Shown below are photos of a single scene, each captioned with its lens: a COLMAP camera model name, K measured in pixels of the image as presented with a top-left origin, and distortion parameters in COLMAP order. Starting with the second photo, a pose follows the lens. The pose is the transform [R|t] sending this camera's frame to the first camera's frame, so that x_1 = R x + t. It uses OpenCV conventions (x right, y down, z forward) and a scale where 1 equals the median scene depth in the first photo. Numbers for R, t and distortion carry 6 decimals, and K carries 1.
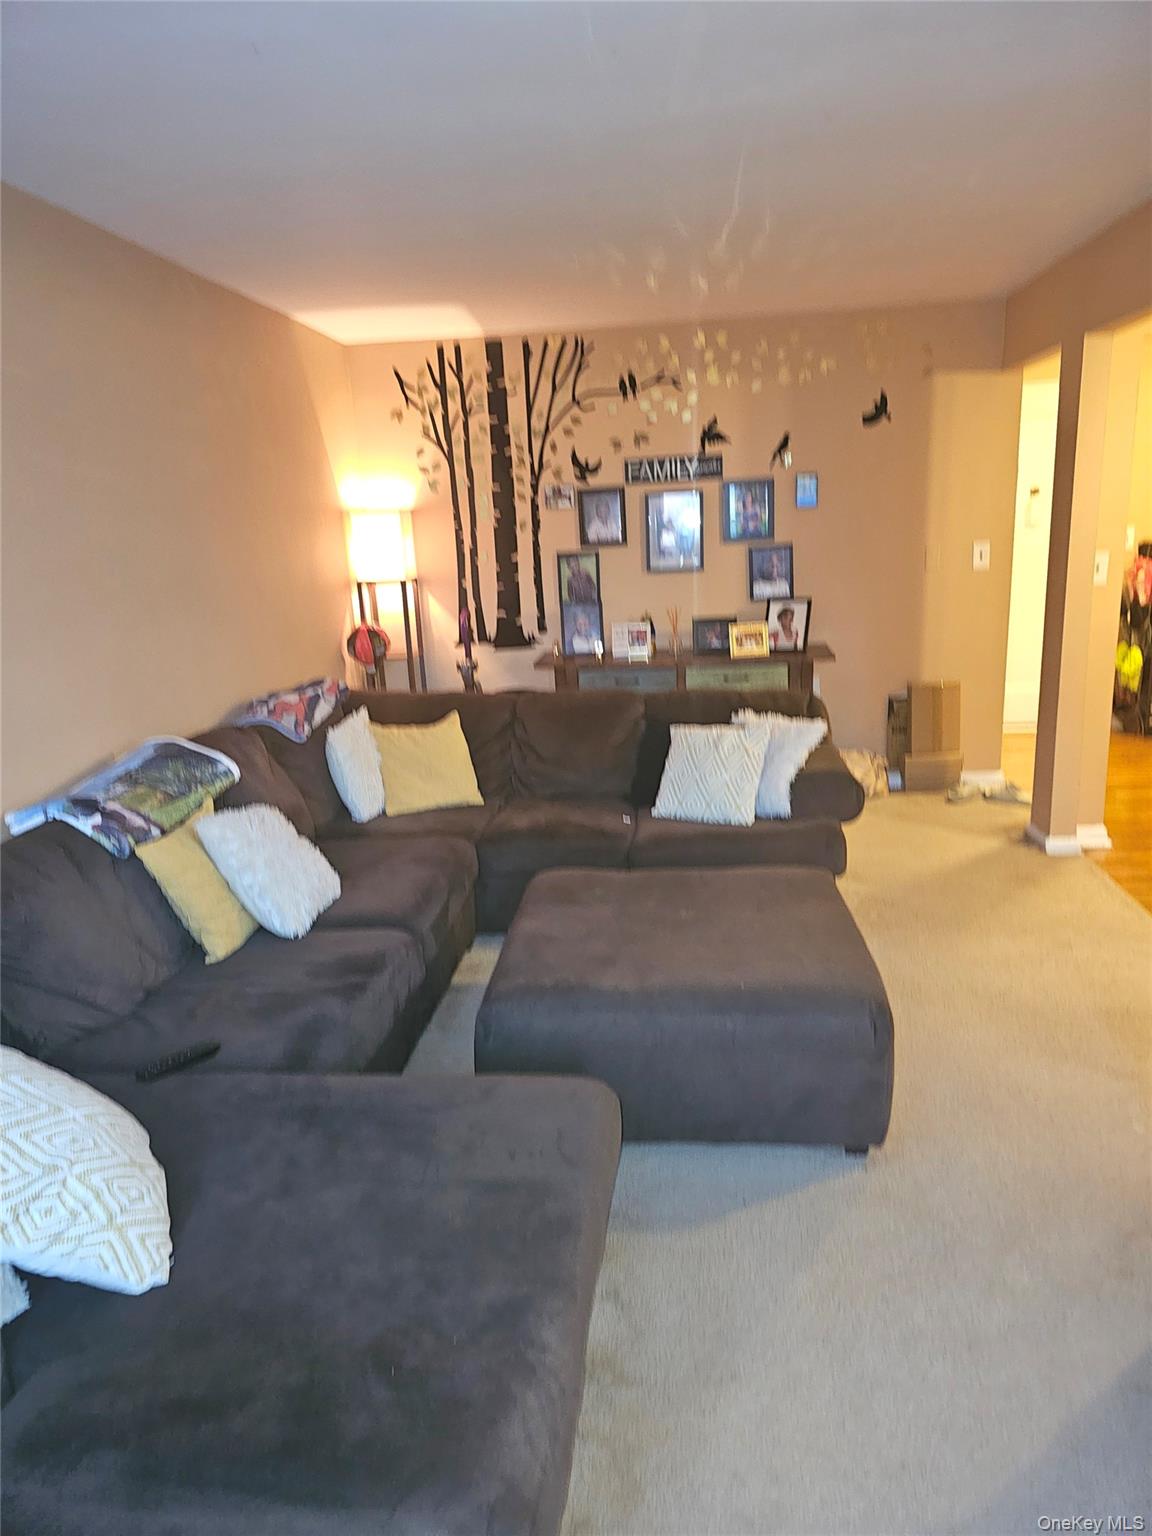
lens RADIAL K [[1015.5, 0, 583.3], [0, 1015.5, 778.6], [0, 0, 1]] dist [0.028441, -0.023517]
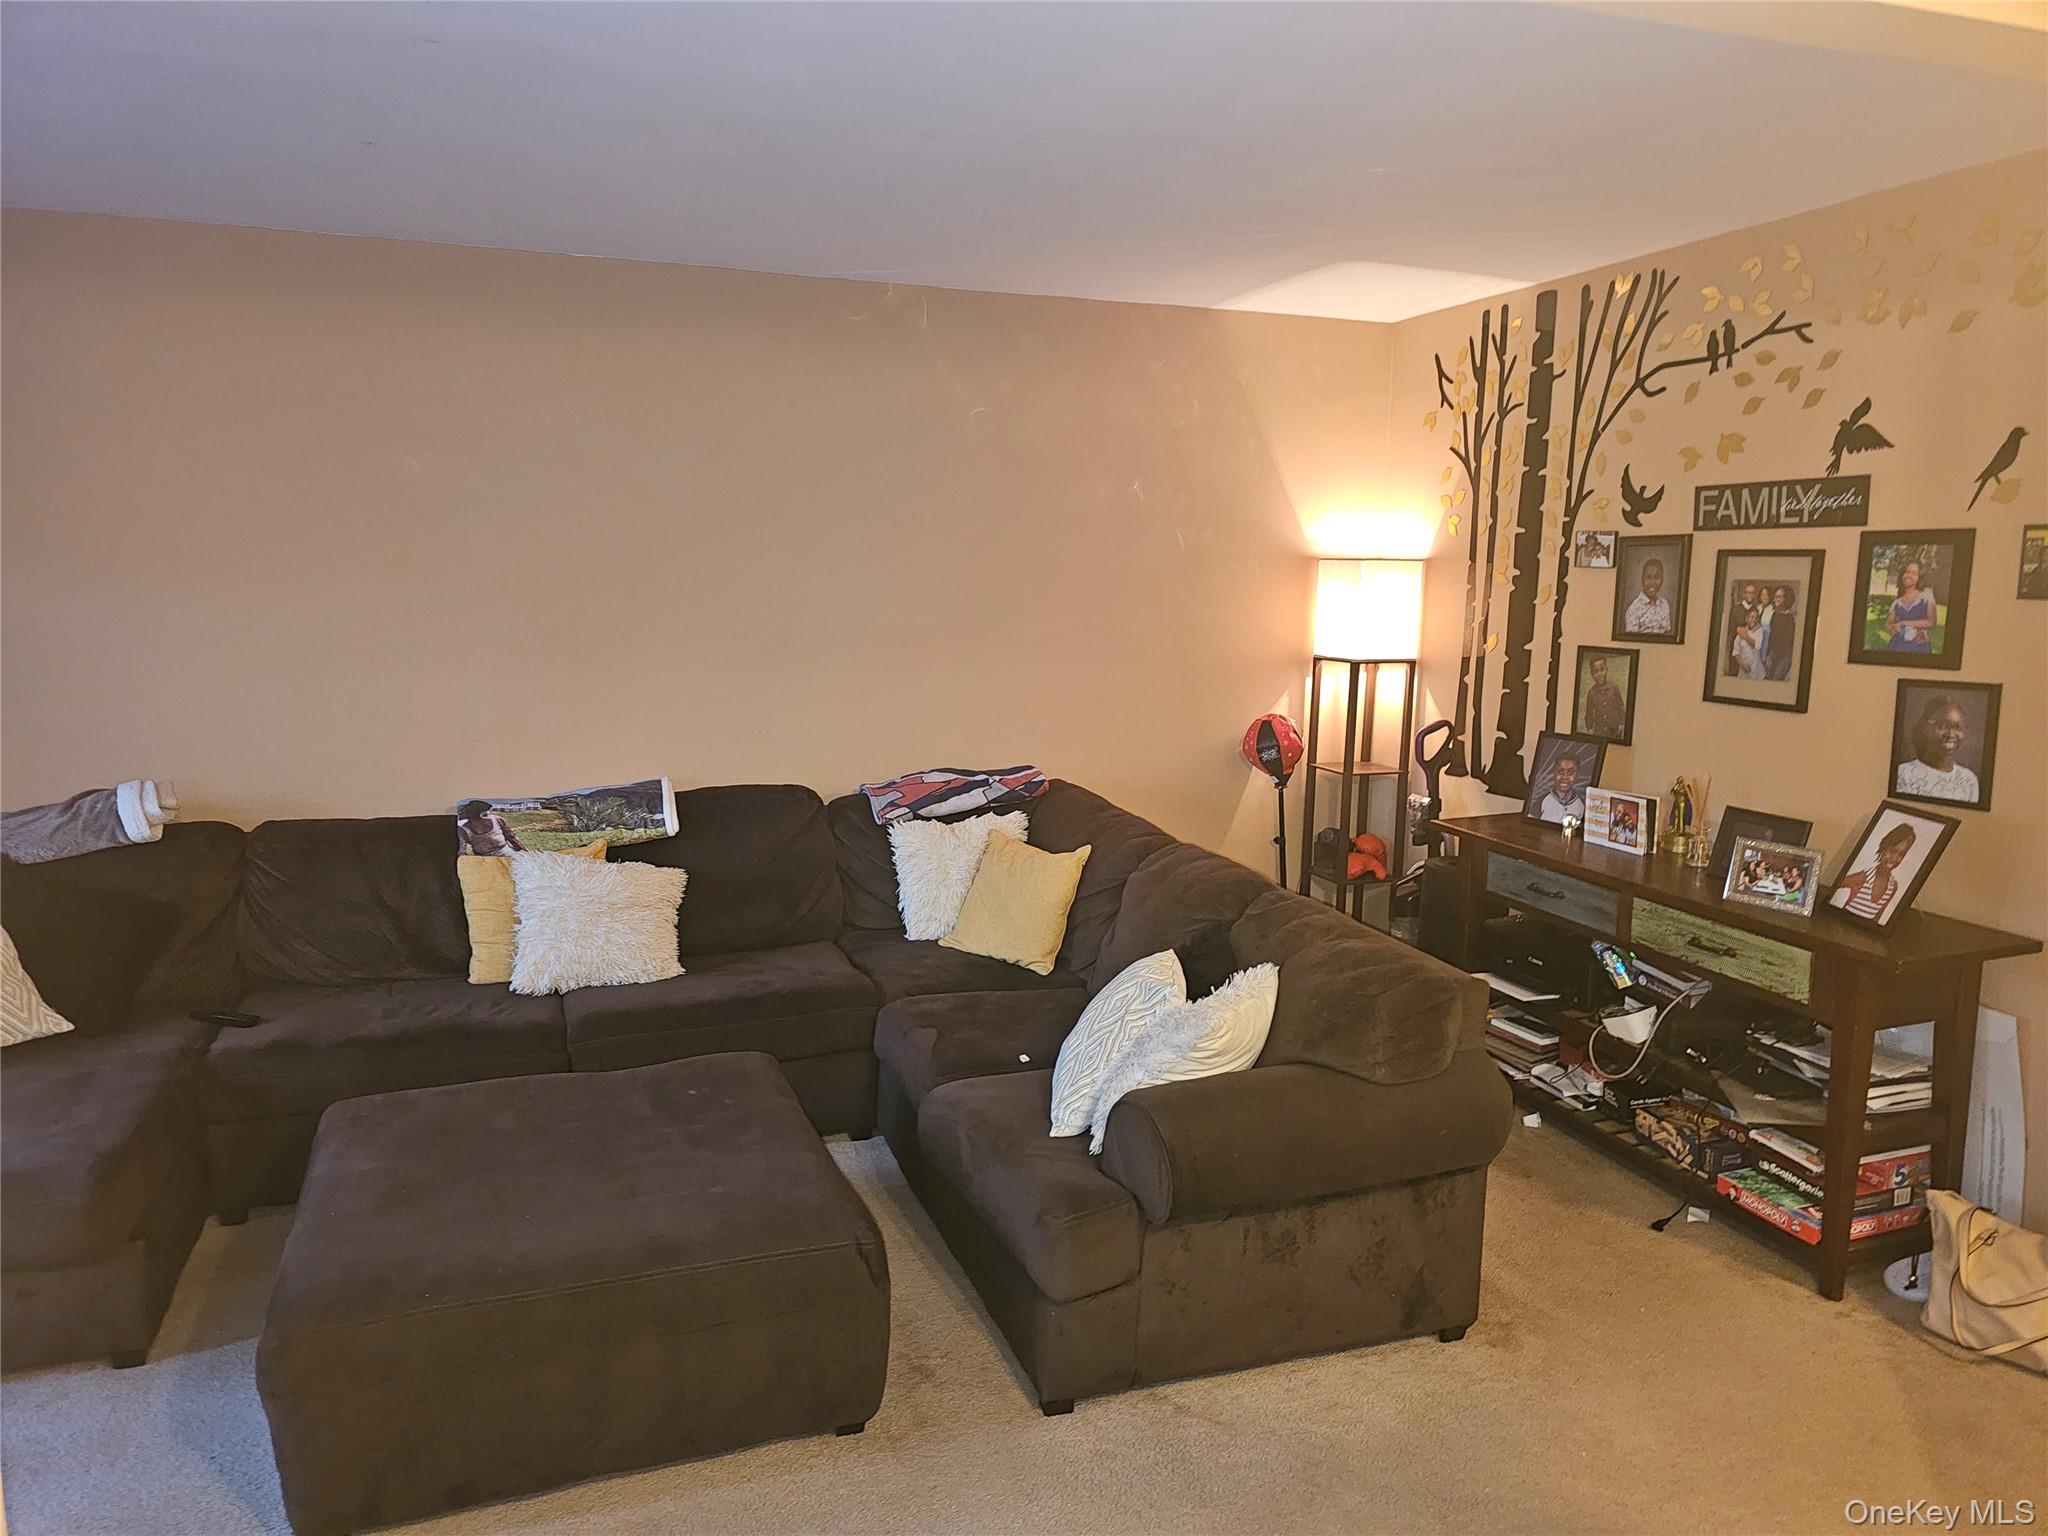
lens RADIAL K [[1353.9, 0, 1027.6], [0, 1353.9, 757.5], [0, 0, 1]] dist [0.028441, -0.023517]
pose [[0.422156, 0.180710, -0.888329, 0.537311], [-0.249498, 0.965246, 0.077789, -0.147235], [0.871513, 0.188797, 0.452571, 0.411858]]
